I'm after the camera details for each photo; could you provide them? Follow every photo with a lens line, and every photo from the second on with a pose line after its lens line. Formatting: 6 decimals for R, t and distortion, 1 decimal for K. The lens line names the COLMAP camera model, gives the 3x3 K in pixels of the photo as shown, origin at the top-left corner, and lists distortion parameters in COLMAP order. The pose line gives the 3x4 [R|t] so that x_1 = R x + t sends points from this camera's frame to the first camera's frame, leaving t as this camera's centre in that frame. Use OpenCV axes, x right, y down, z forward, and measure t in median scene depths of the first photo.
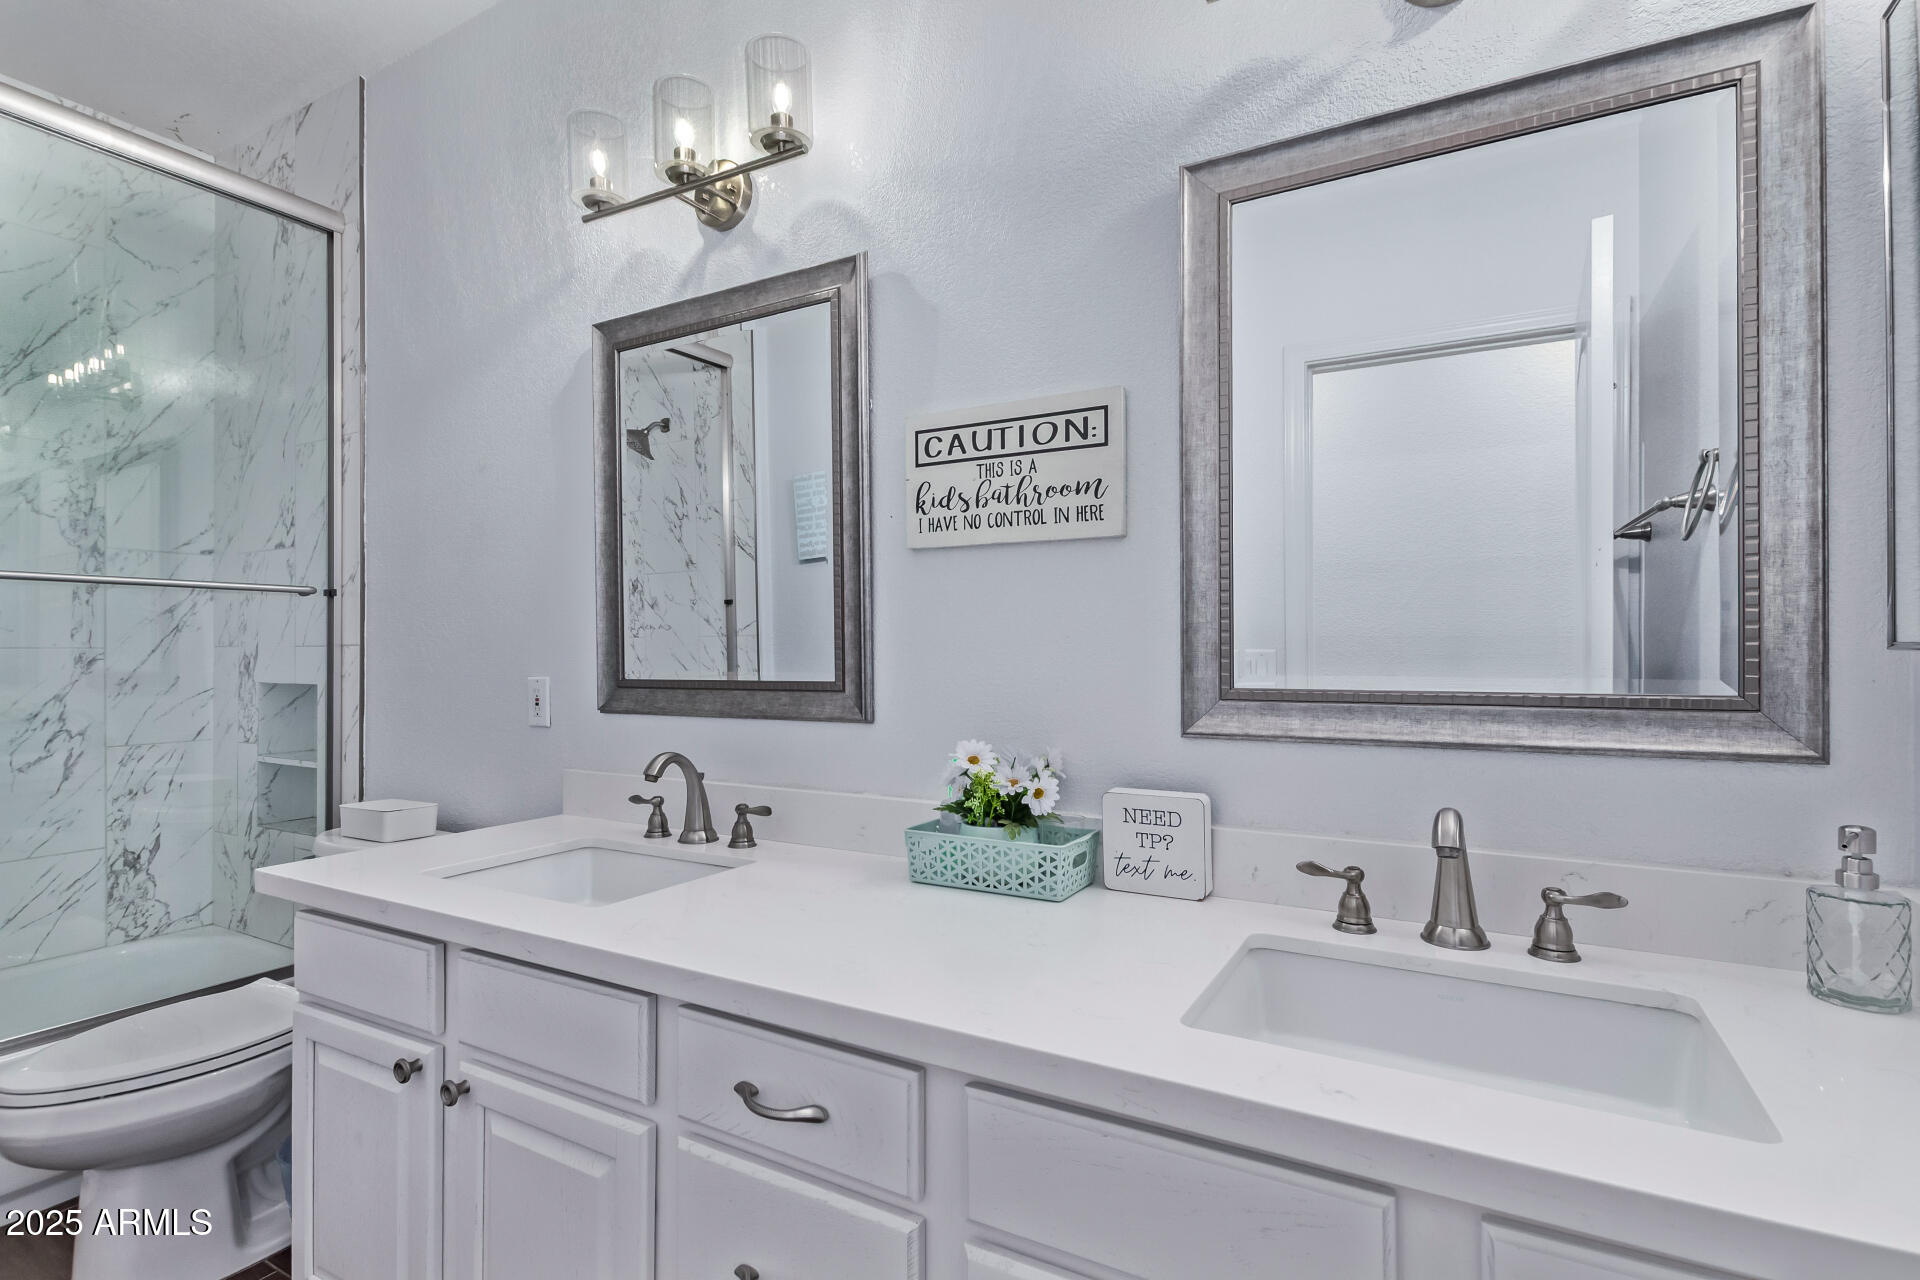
lens RADIAL K [[886.0, 0, 975.7], [0, 886.0, 653.8], [0, 0, 1]] dist [0.005136, 0.000458]
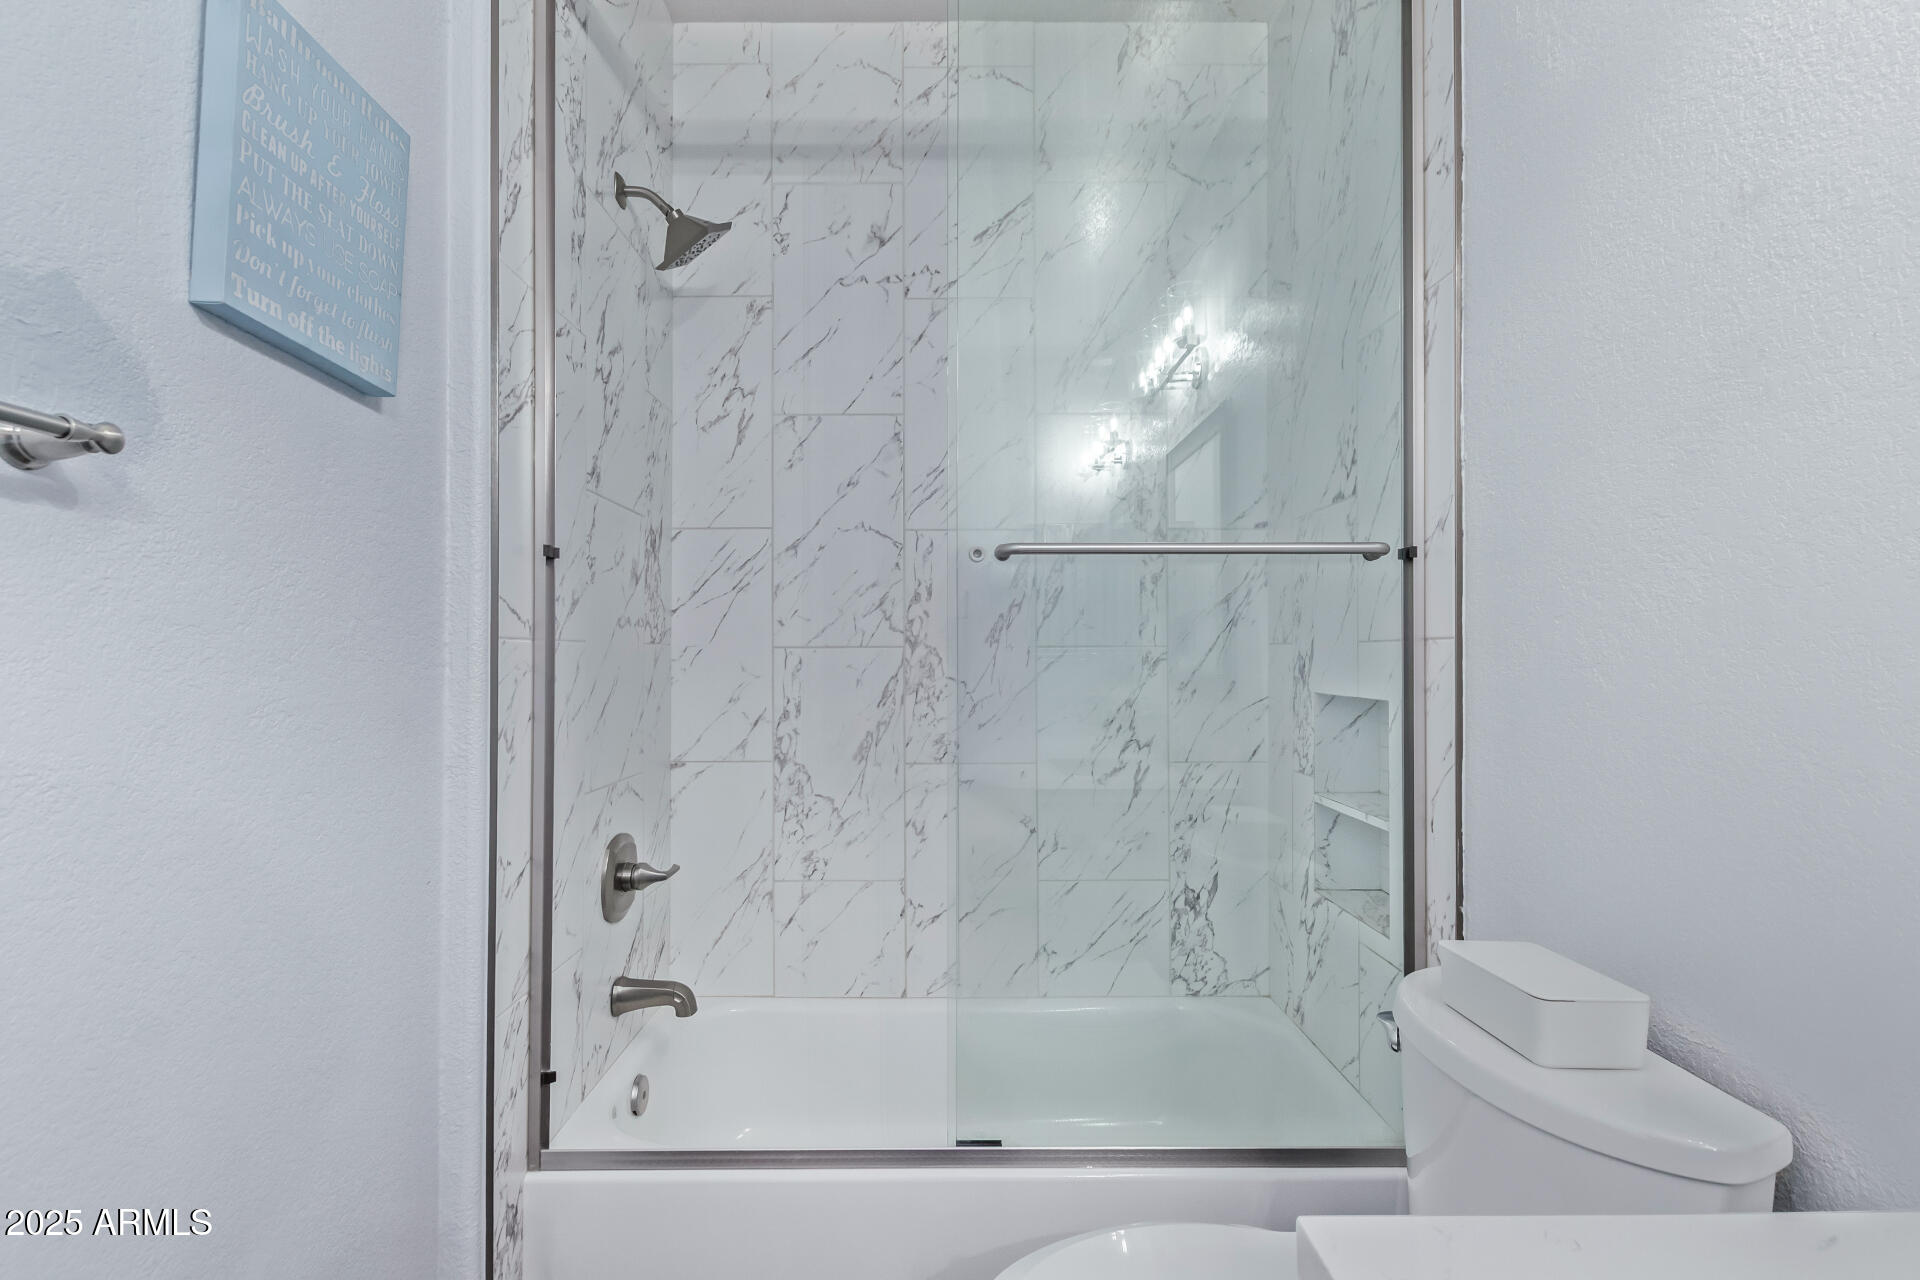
lens RADIAL K [[886.0, 0, 975.7], [0, 886.0, 653.8], [0, 0, 1]] dist [0.005136, 0.000458]
pose [[0.493706, -0.002622, -0.869625, -0.321291], [0.006348, 0.999980, 0.000589, -0.001581], [0.869606, -0.005812, 0.493713, 0.412176]]
